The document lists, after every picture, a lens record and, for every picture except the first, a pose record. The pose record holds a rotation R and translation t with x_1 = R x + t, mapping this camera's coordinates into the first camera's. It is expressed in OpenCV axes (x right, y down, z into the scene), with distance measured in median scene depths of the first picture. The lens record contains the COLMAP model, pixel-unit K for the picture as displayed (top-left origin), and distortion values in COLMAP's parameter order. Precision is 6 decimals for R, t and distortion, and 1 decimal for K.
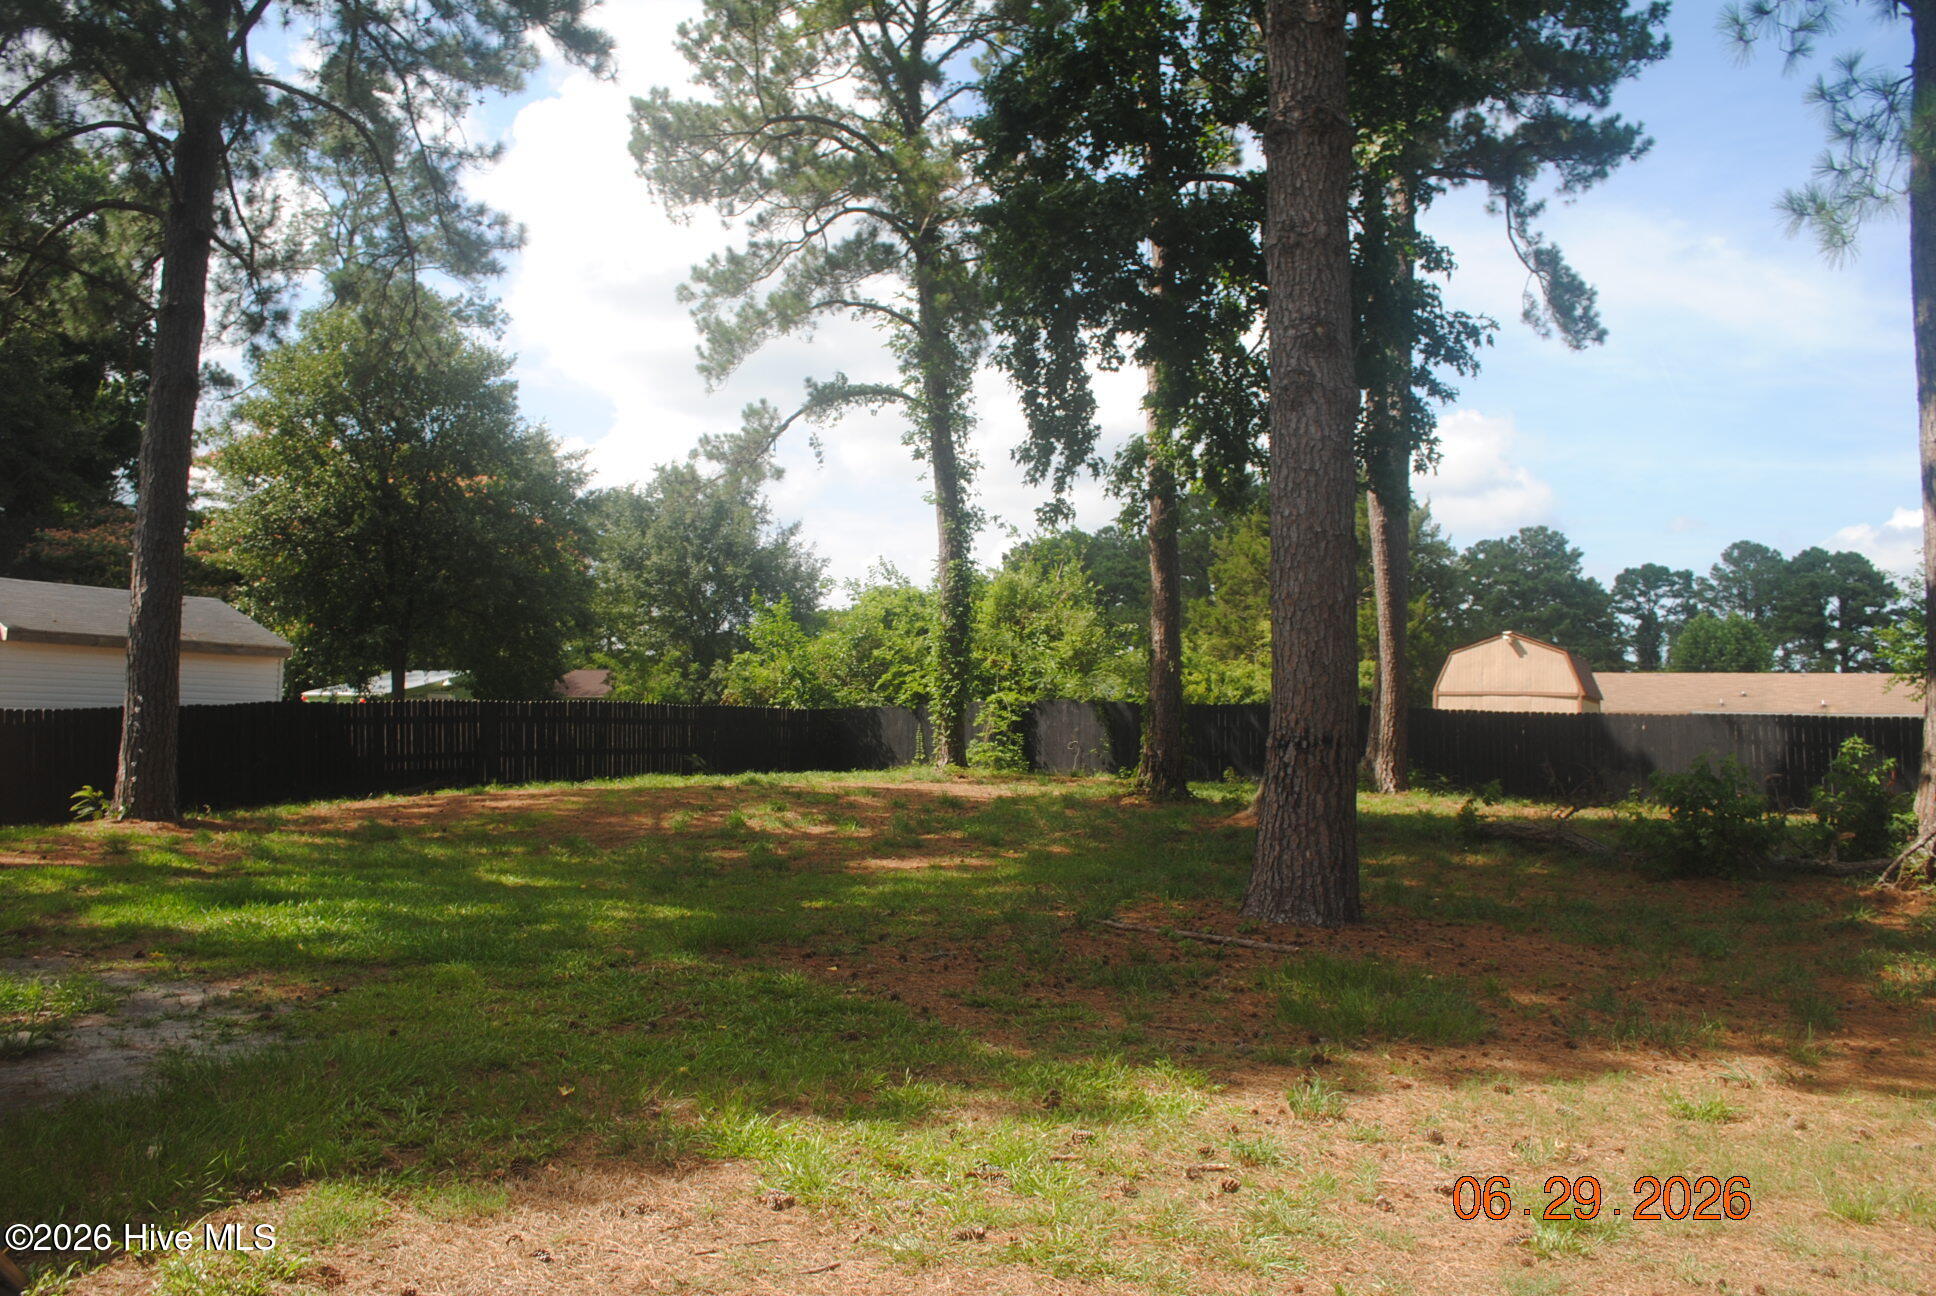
lens RADIAL K [[1532.4, 0, 968.0], [0, 1532.4, 648.0], [0, 0, 1]] dist [-0.076396, 0.002565]
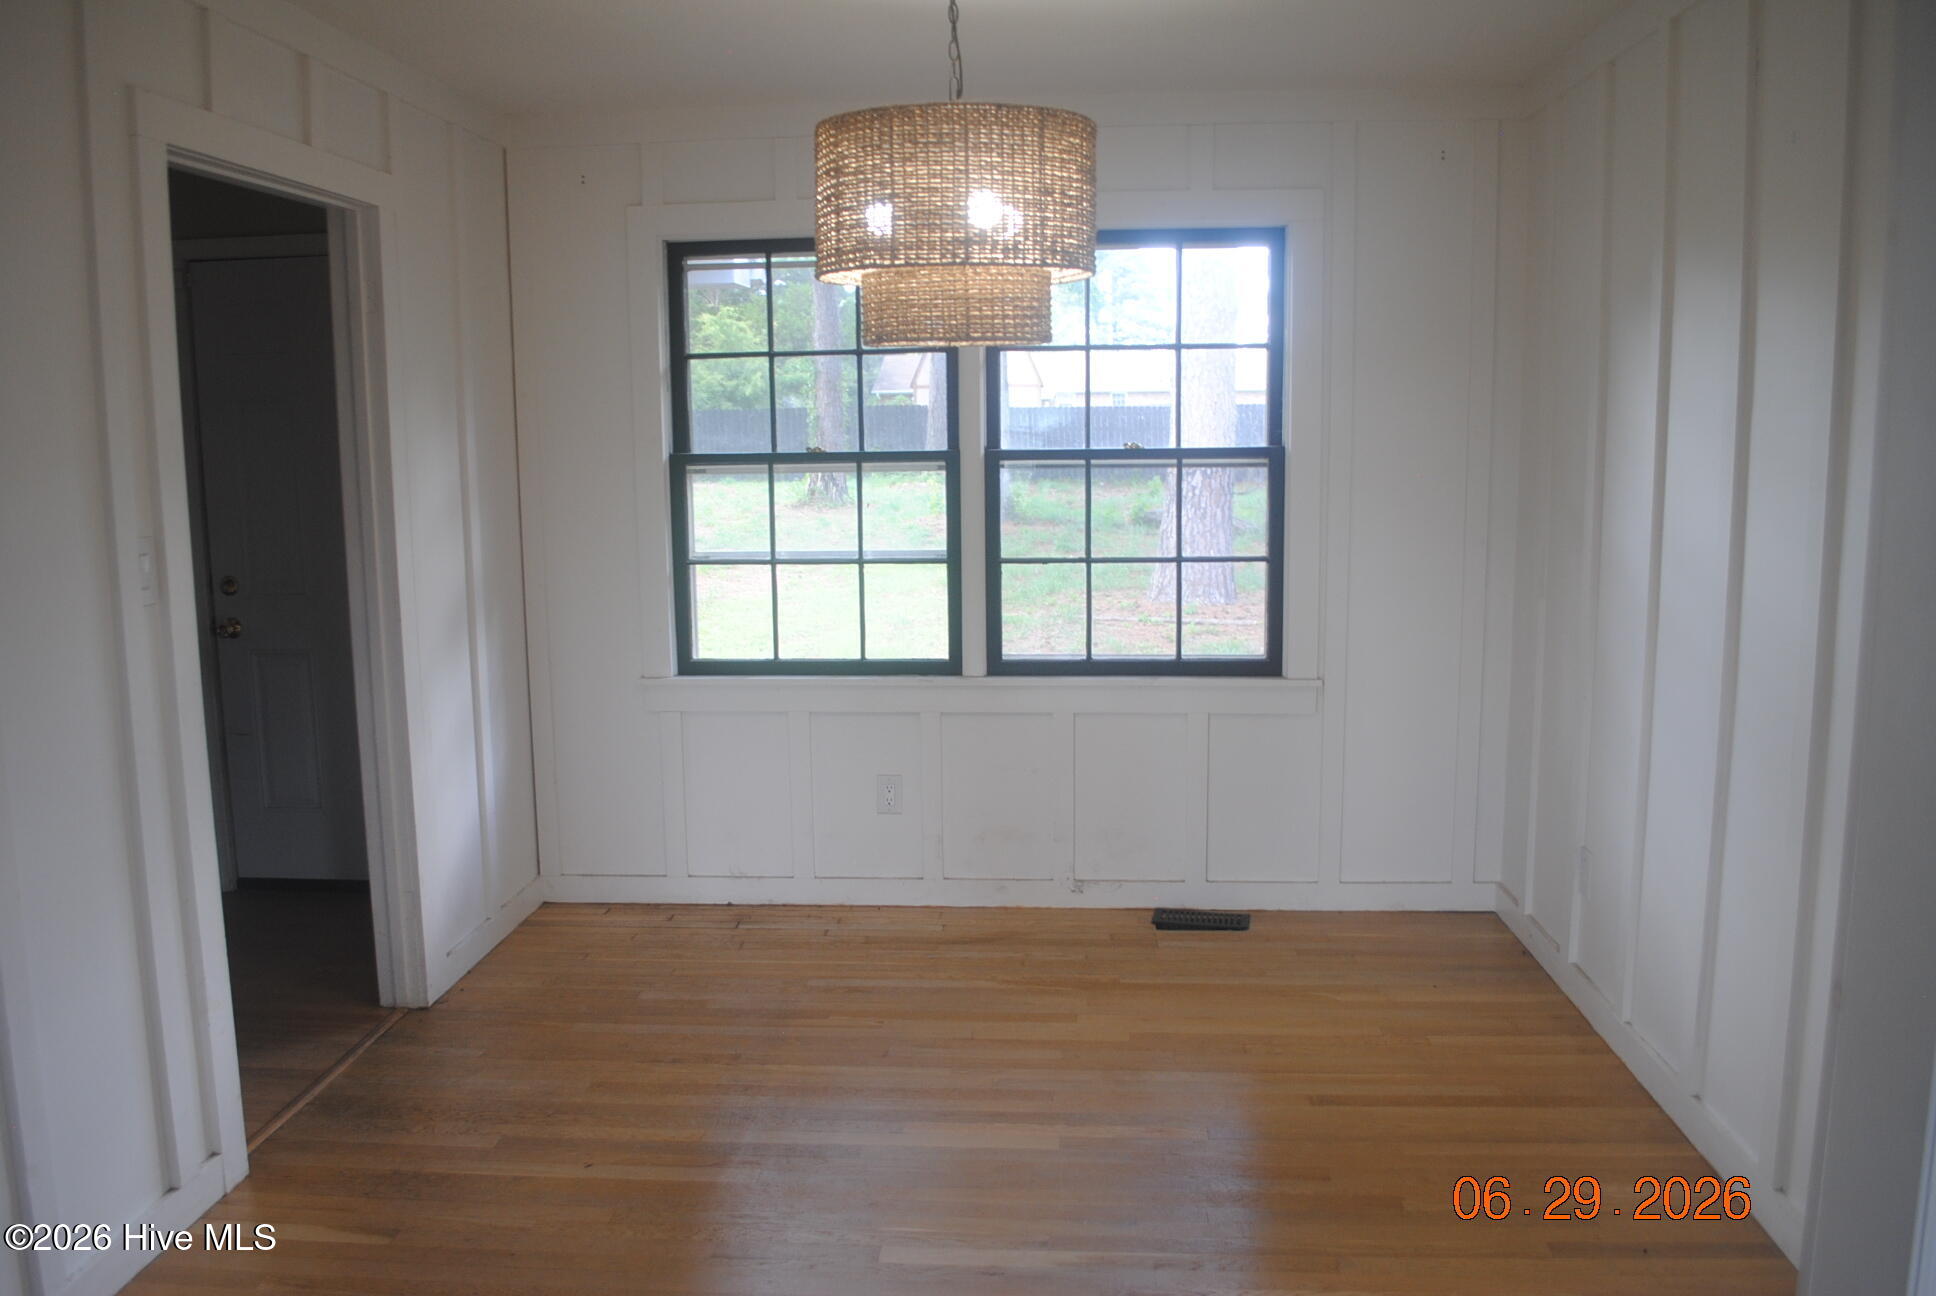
lens RADIAL K [[1532.9, 0, 968.0], [0, 1532.9, 648.0], [0, 0, 1]] dist [-0.076409, 0.011402]
pose [[0.894643, -0.107191, 0.433733, -0.190930], [0.013841, 0.976977, 0.212896, -0.024971], [-0.446568, -0.184462, 0.875529, -0.036749]]
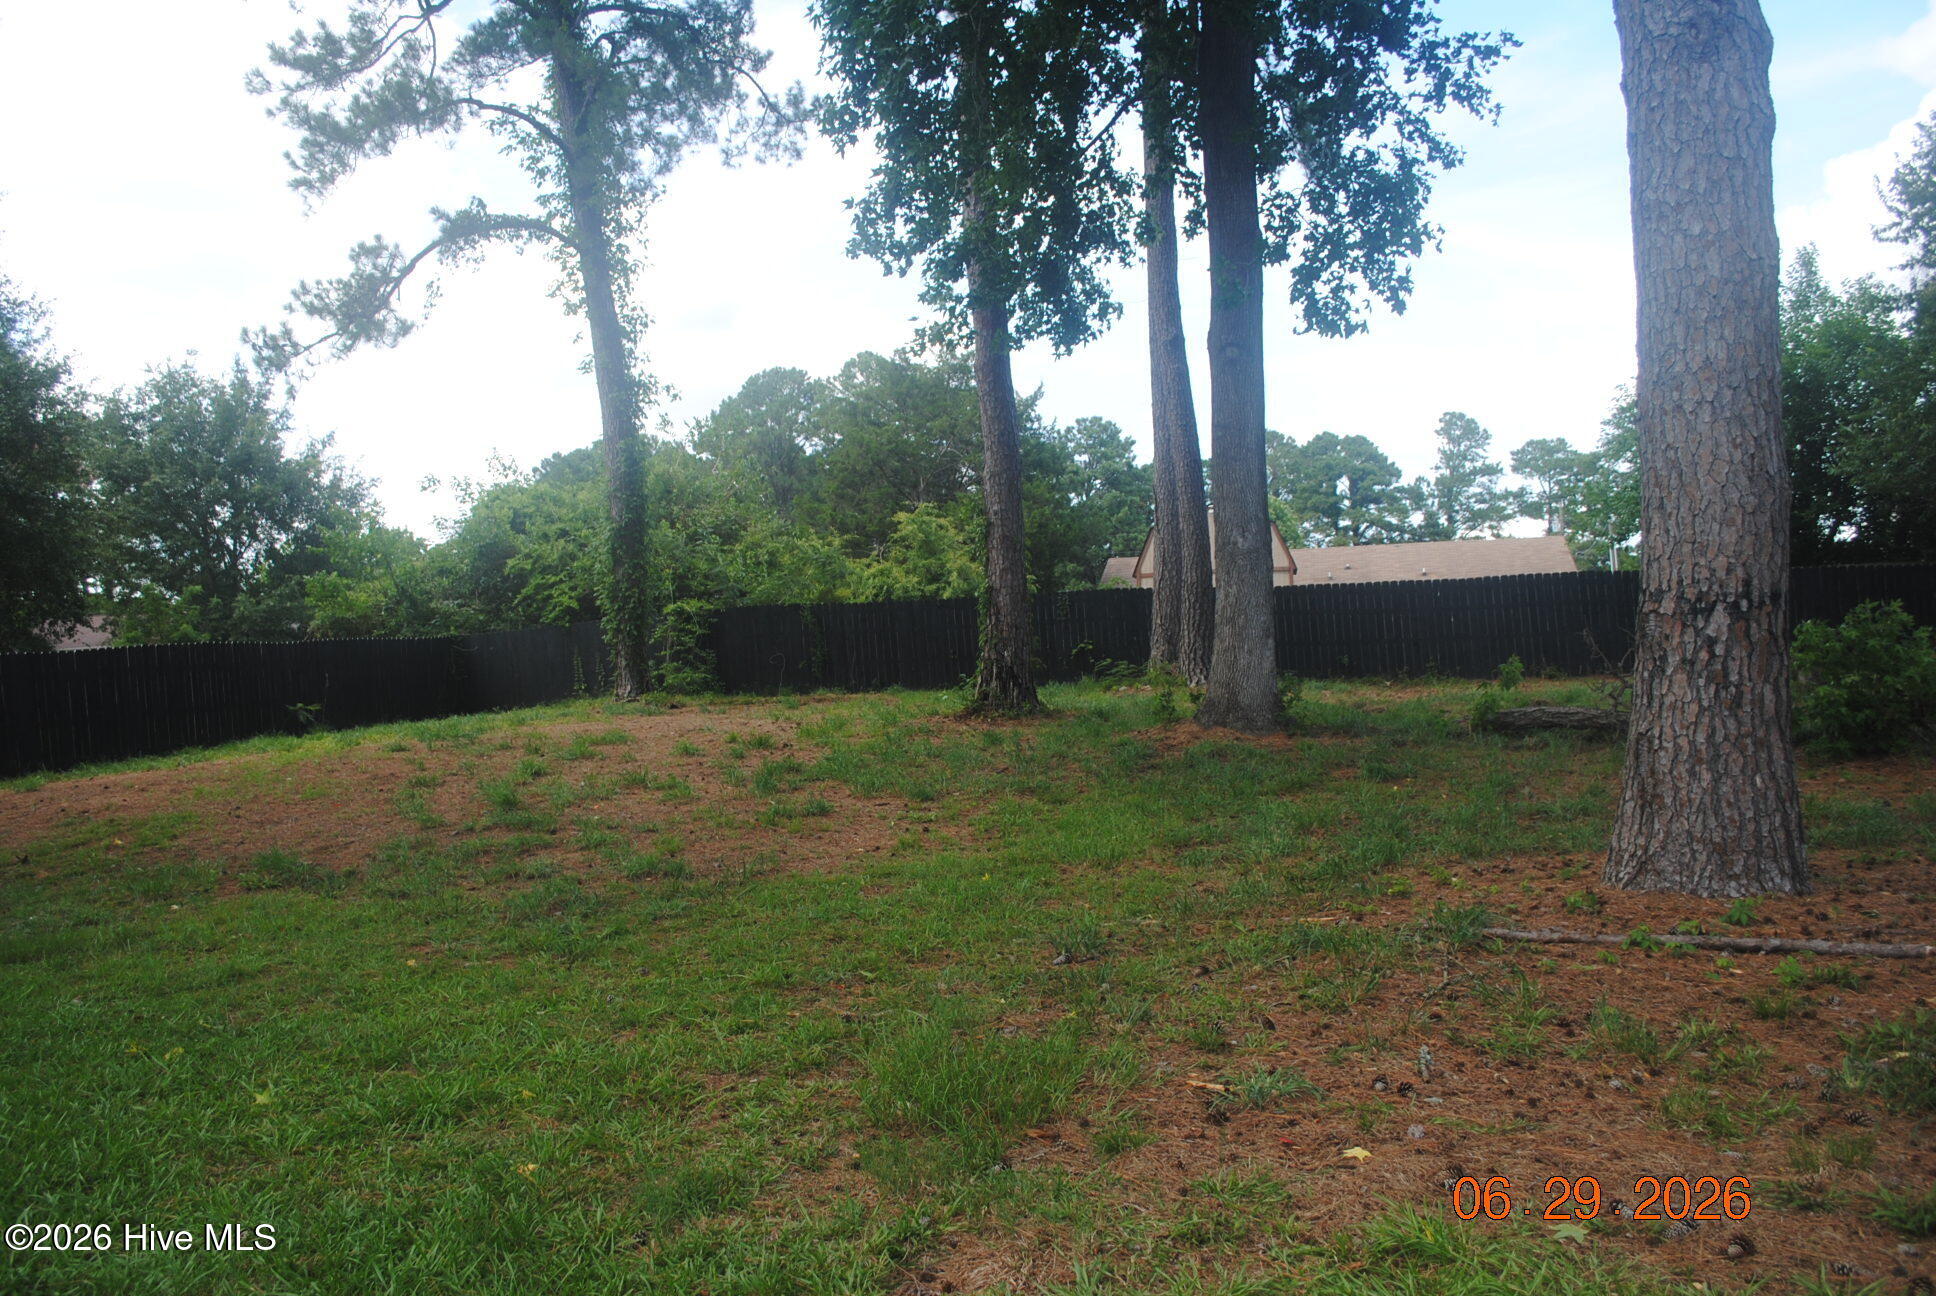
lens RADIAL K [[1532.9, 0, 968.0], [0, 1532.9, 648.0], [0, 0, 1]] dist [-0.076409, 0.011402]
pose [[0.949477, -0.068717, 0.306222, -0.089343], [0.050955, 0.996542, 0.065634, 0.008219], [-0.309673, -0.046714, 0.949695, 0.174454]]
